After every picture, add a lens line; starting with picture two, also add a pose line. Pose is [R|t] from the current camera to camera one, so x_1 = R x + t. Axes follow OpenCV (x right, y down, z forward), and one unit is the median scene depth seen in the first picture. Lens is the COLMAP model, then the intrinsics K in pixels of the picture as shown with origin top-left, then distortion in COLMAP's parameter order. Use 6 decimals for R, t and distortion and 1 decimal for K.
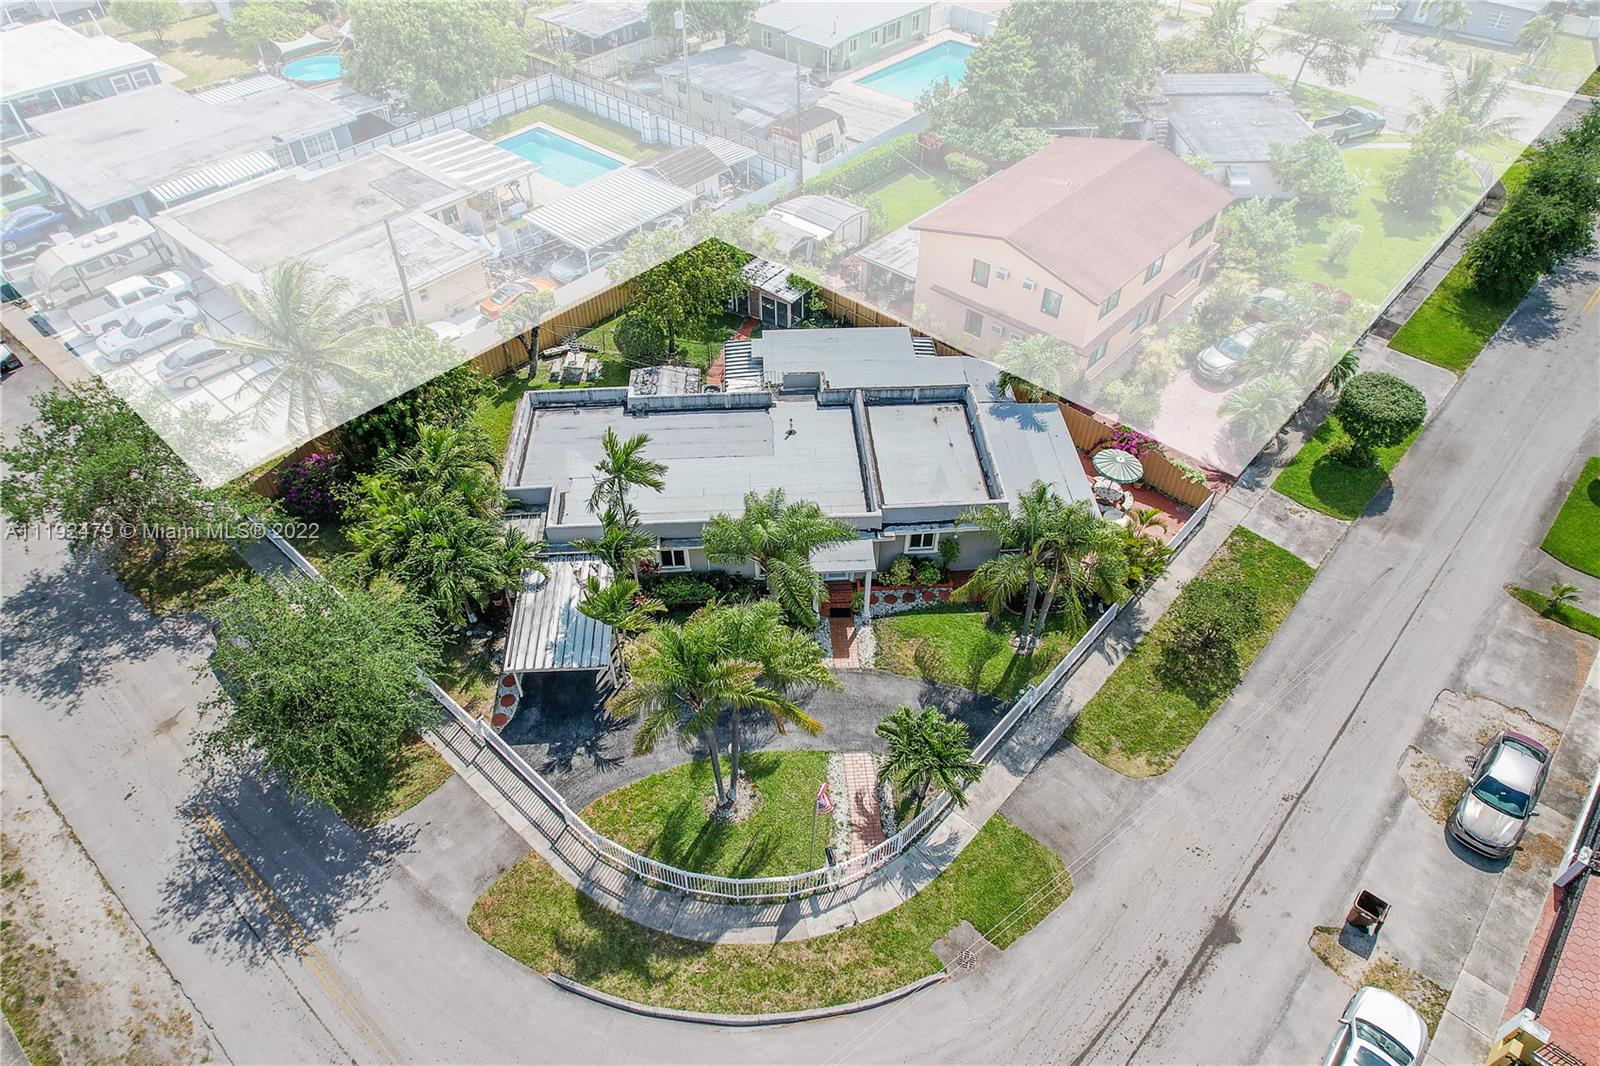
lens RADIAL K [[1017.1, 0, 794.1], [0, 1017.1, 543.6], [0, 0, 1]] dist [-0.071522, 0.060574]
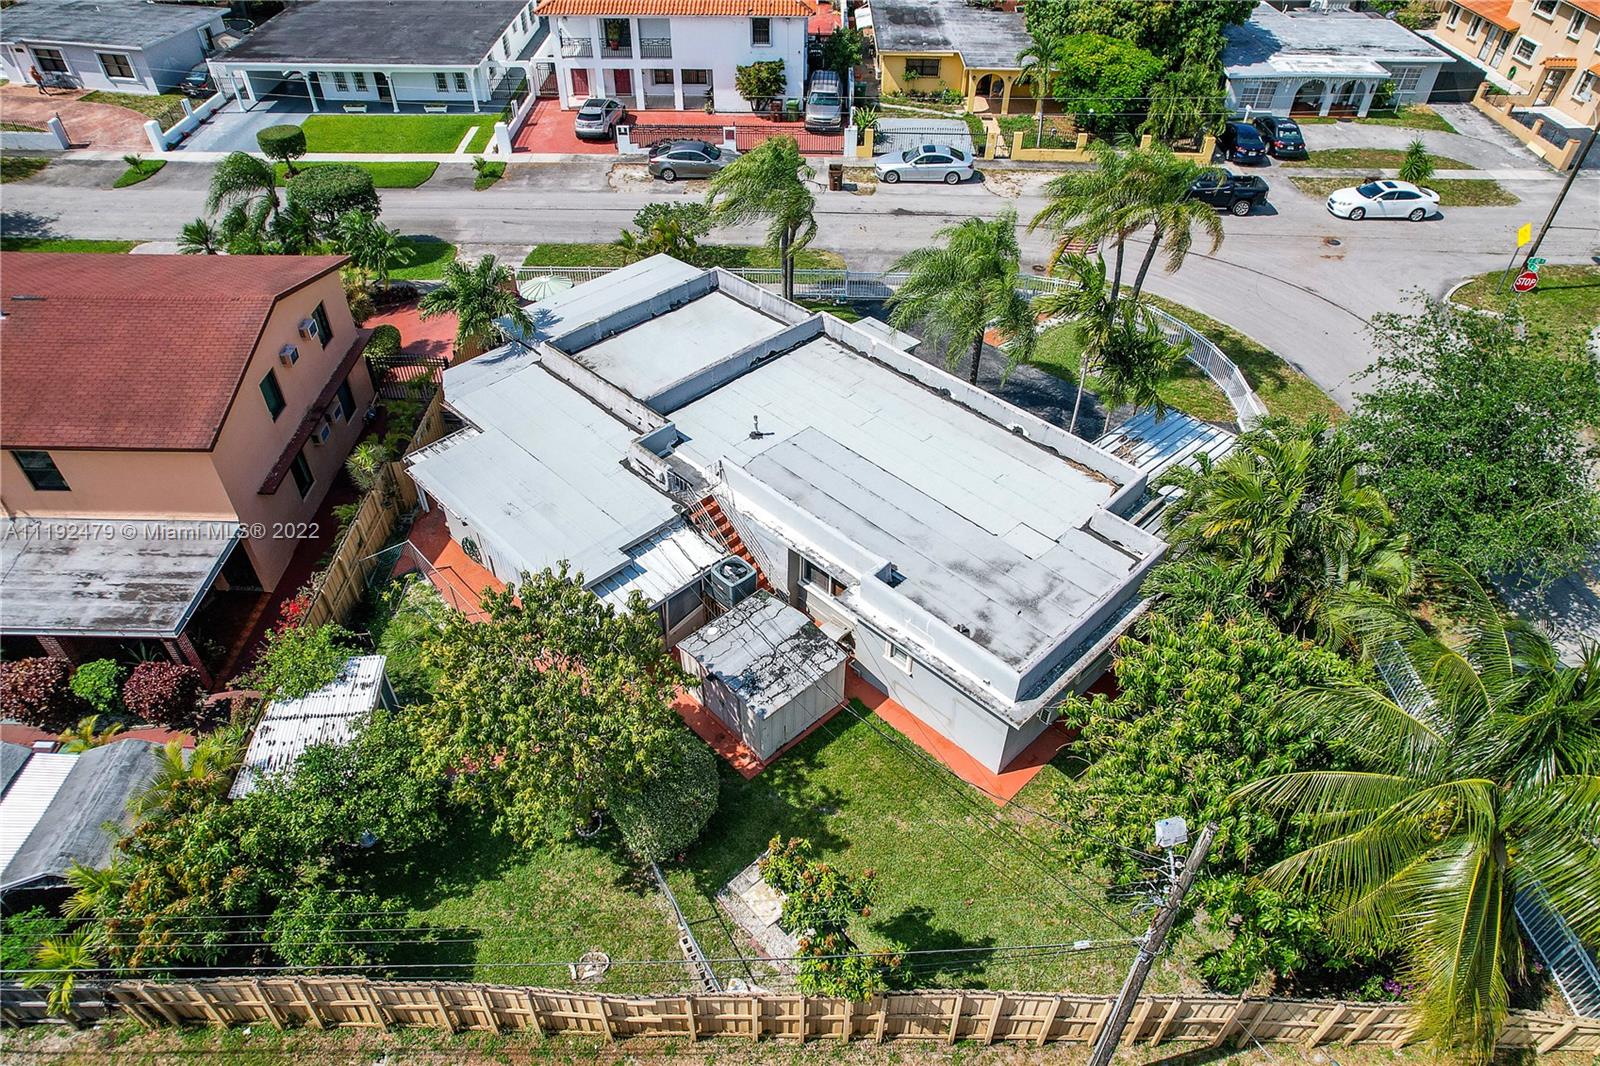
lens RADIAL K [[1017.1, 0, 794.1], [0, 1017.1, 543.6], [0, 0, 1]] dist [-0.071522, 0.060574]
pose [[-0.659639, -0.504430, 0.557159, -0.548806], [0.530363, 0.212847, 0.820617, -0.801052], [-0.532534, 0.836807, 0.127129, 1.168260]]
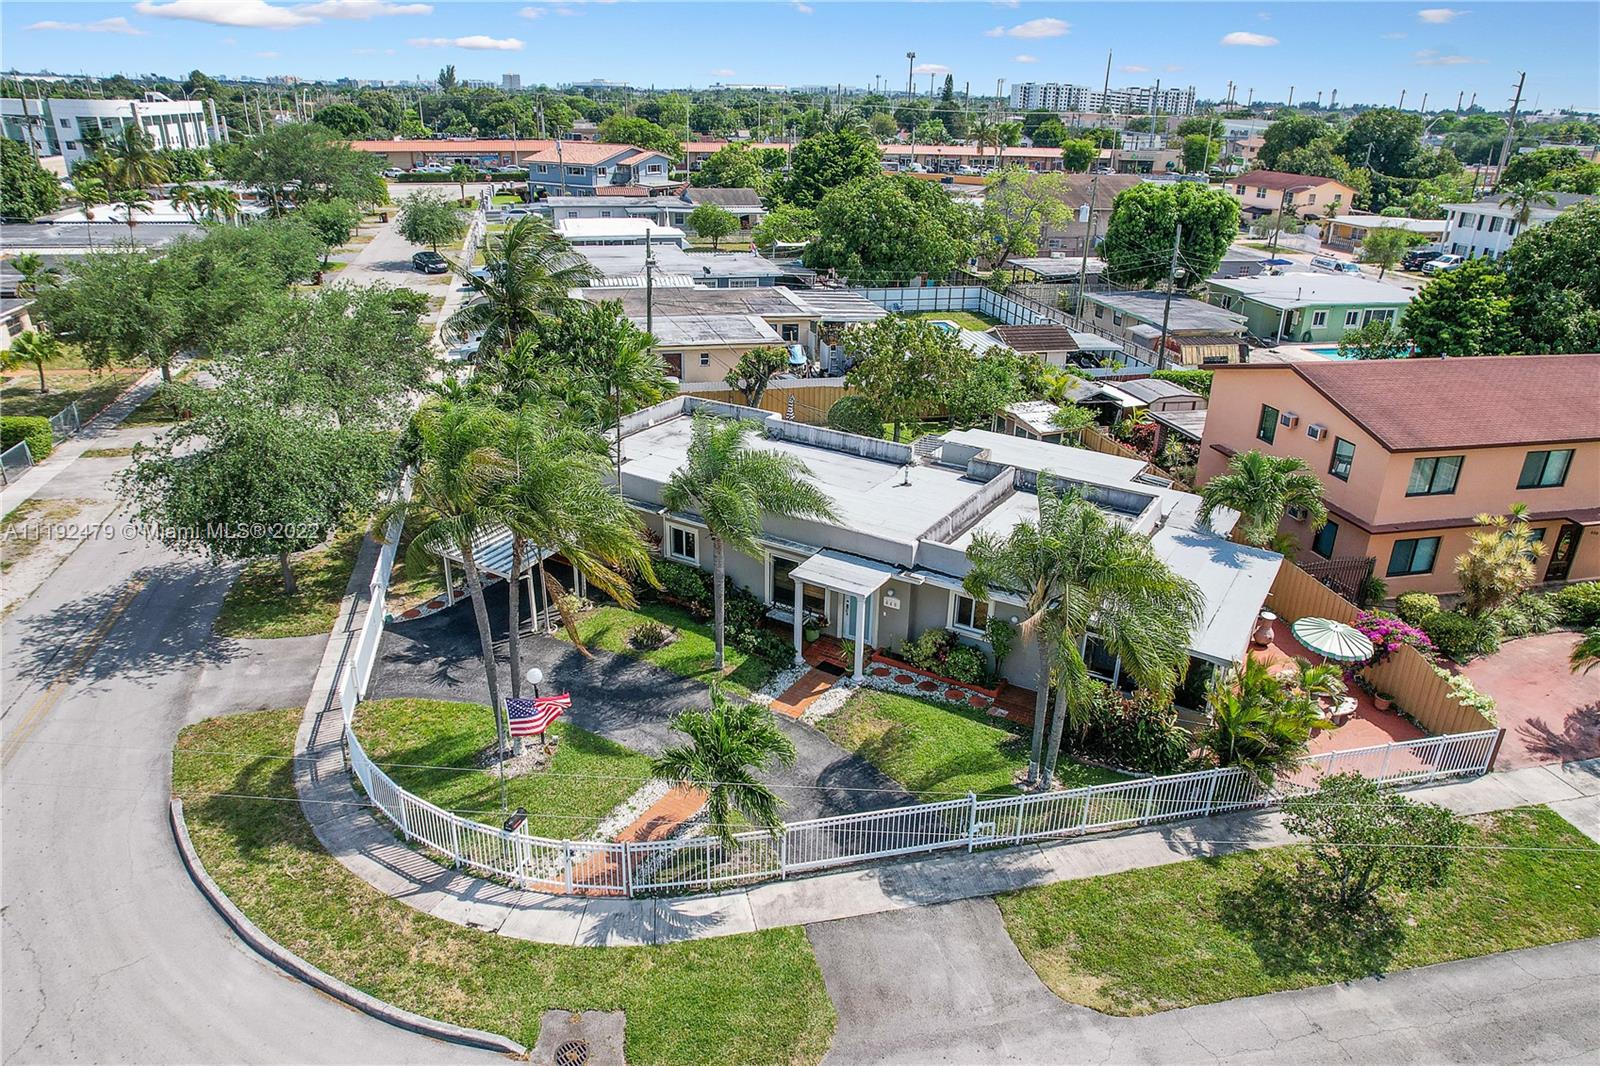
lens RADIAL K [[1046.1, 0, 794.2], [0, 1046.1, 561.6], [0, 0, 1]] dist [-0.080056, 0.073895]
pose [[0.822043, 0.250522, -0.511355, 0.442812], [-0.415491, 0.877961, -0.237805, 0.216192], [0.389374, 0.407949, 0.825812, 0.378308]]
